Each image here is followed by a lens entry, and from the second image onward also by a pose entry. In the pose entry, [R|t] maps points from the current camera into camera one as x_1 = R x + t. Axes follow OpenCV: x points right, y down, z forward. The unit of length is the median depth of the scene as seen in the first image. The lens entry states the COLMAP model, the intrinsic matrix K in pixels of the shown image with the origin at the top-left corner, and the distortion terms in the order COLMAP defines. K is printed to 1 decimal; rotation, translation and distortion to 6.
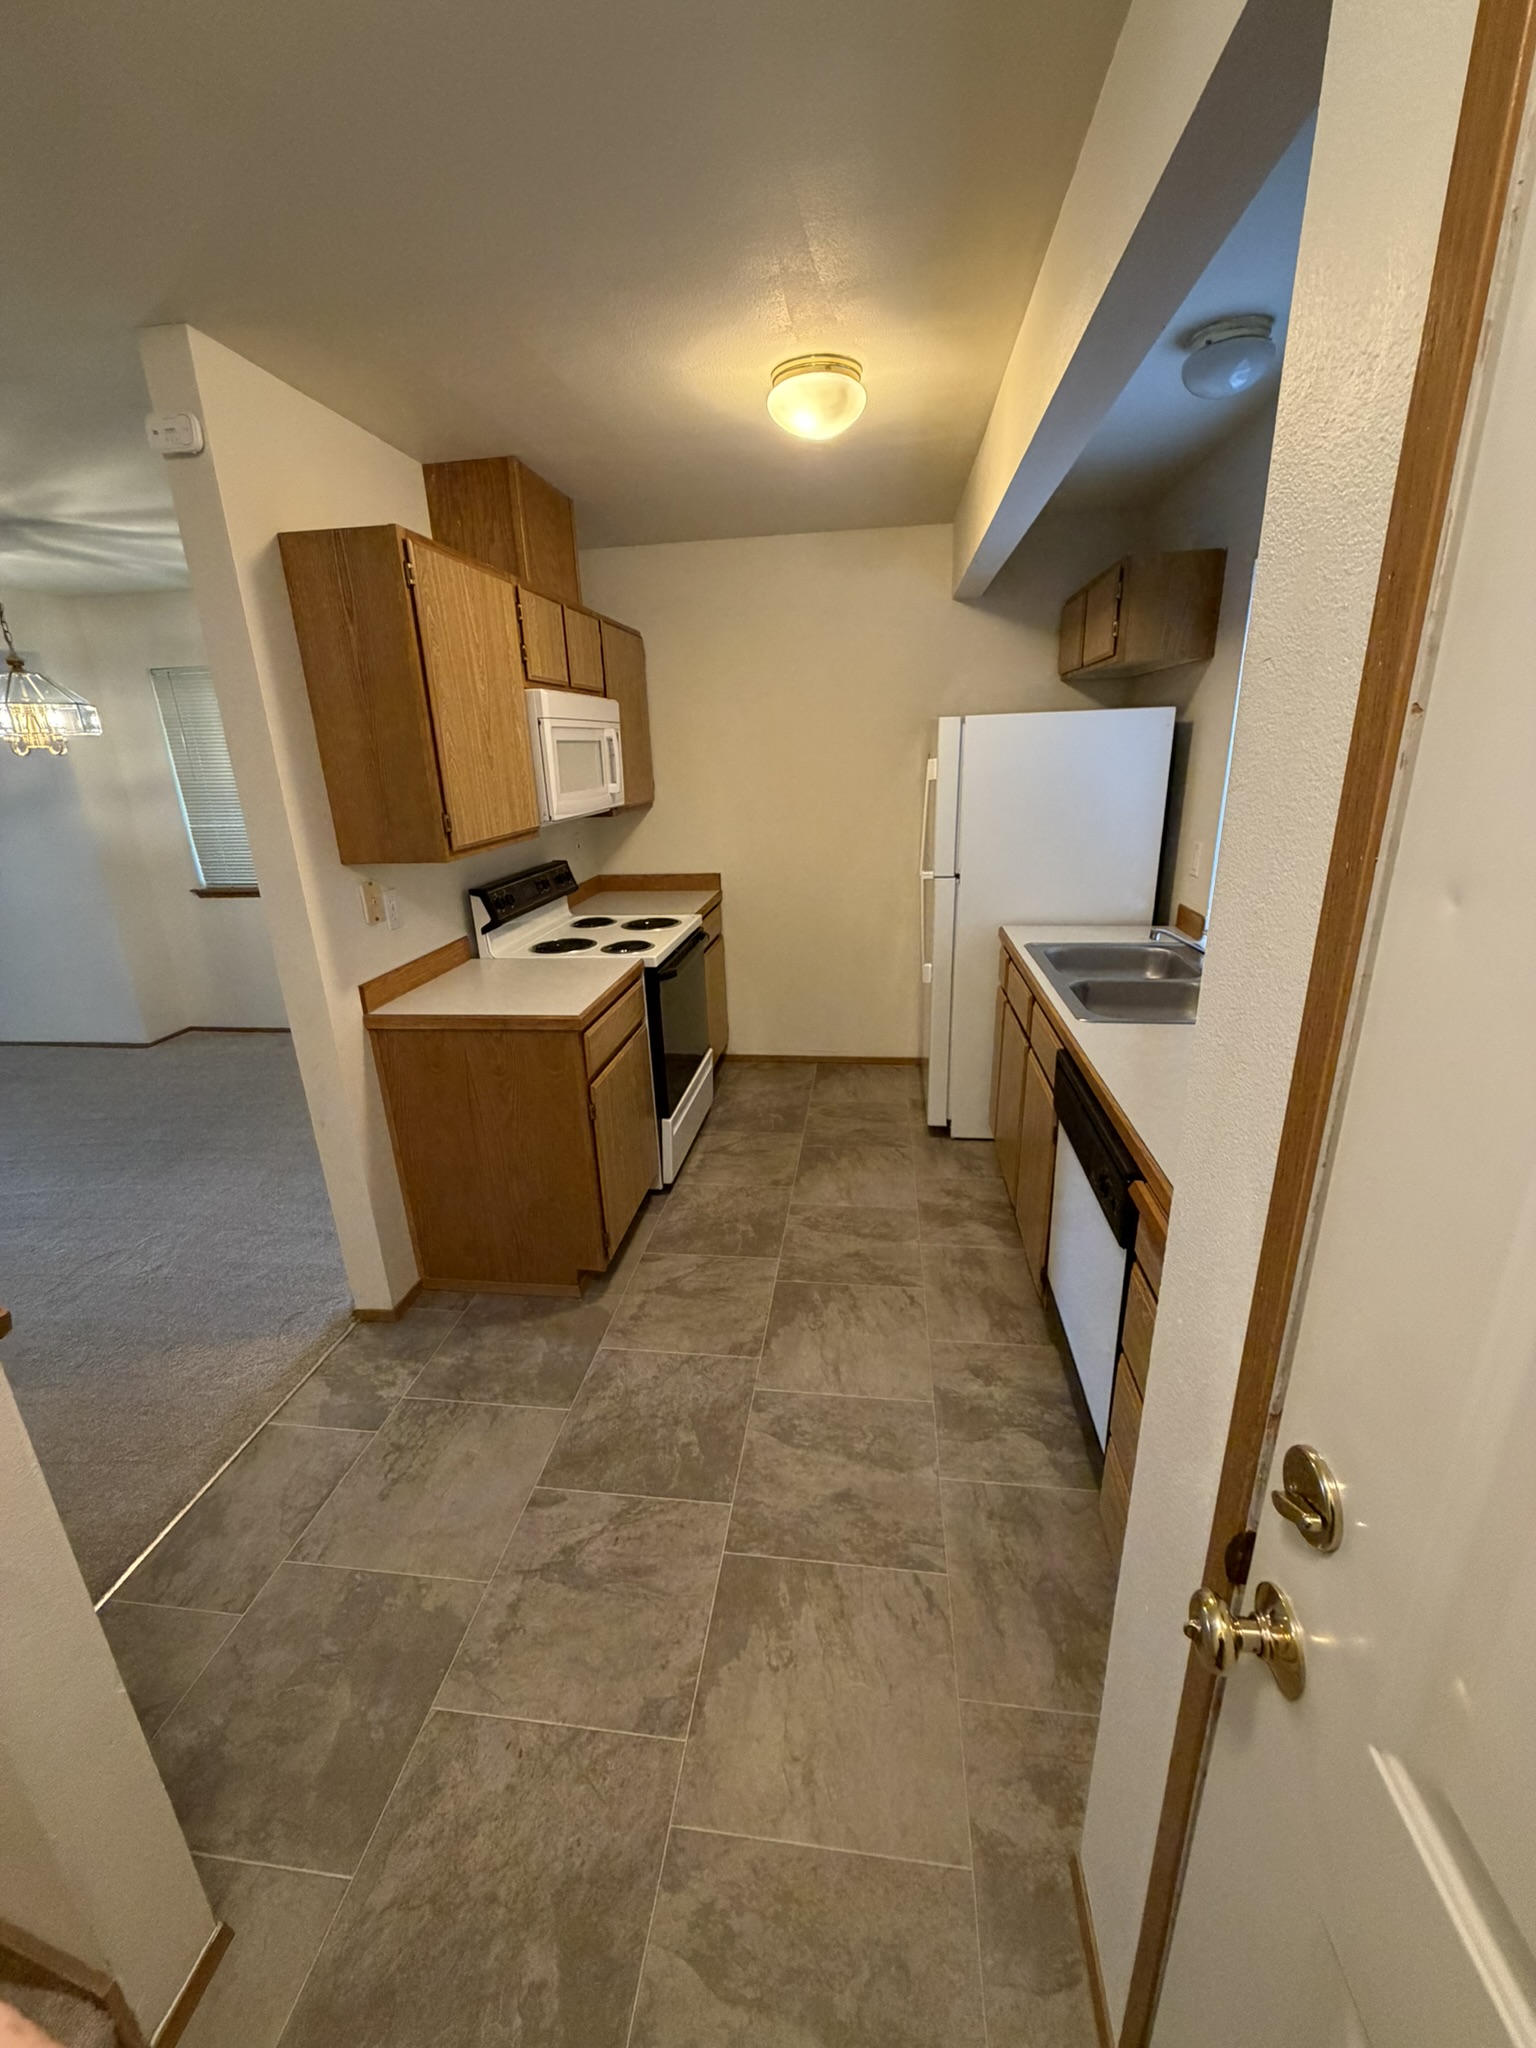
lens RADIAL K [[815.0, 0, 763.1], [0, 815.0, 1014.7], [0, 0, 1]] dist [-0.000848, -0.000264]
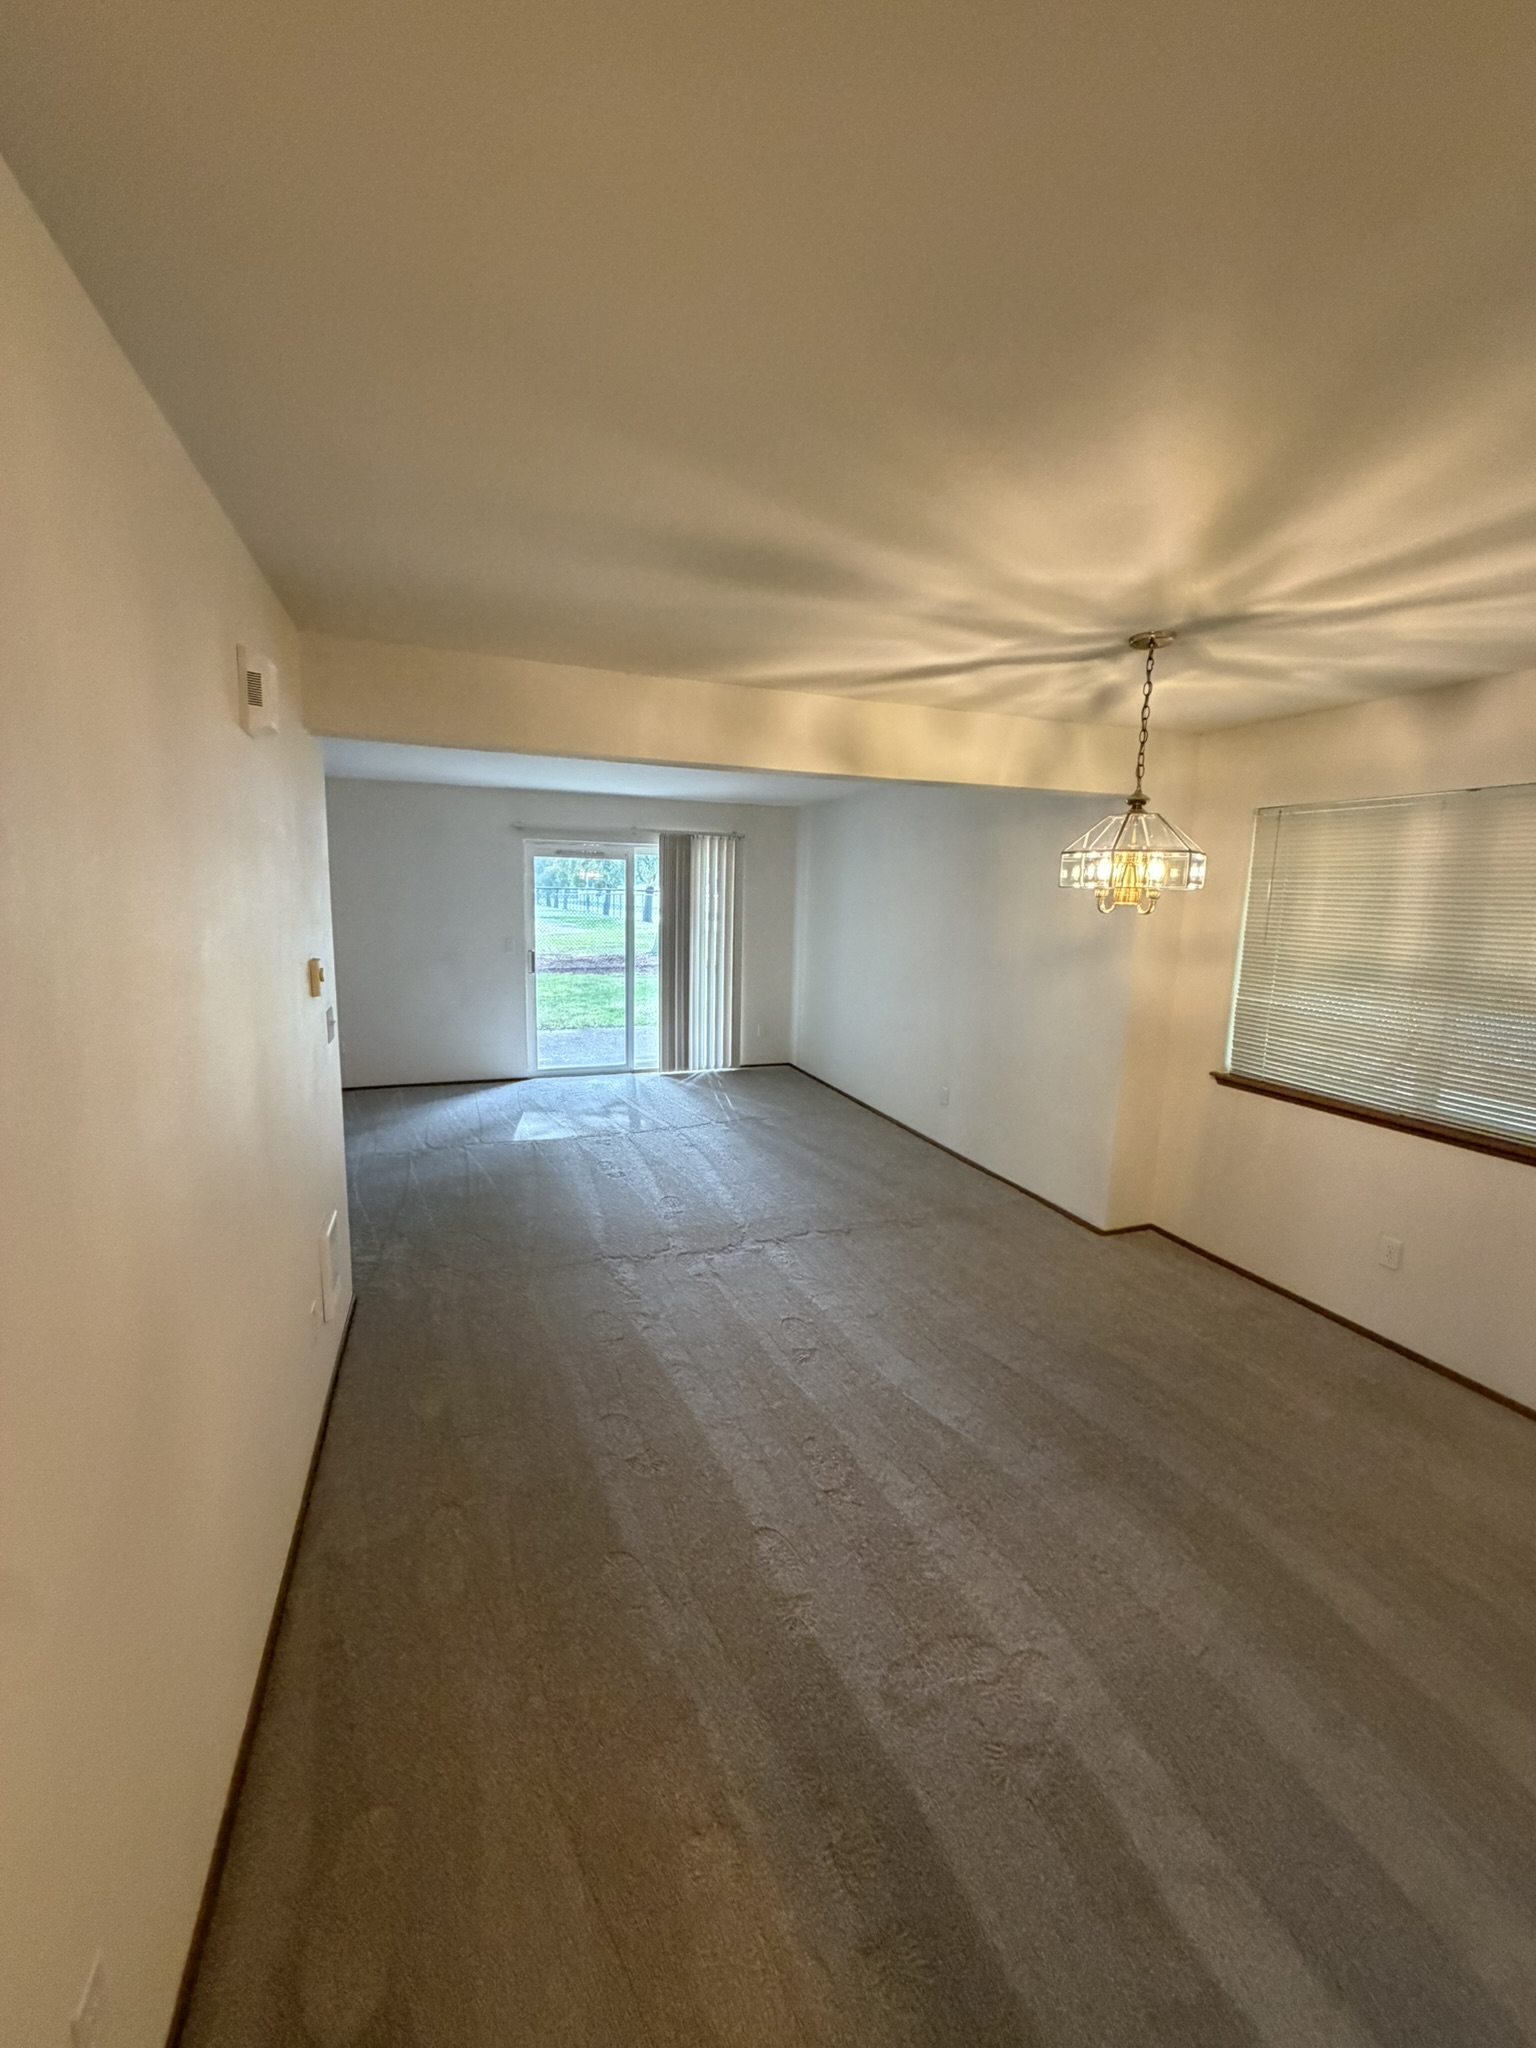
lens RADIAL K [[815.0, 0, 769.8], [0, 815.0, 1022.5], [0, 0, 1]] dist [-0.000848, -0.000264]
pose [[0.480209, 0.186420, -0.857116, -0.263097], [-0.311670, 0.949654, 0.031930, -0.100535], [0.819916, 0.251804, 0.514133, 0.249992]]
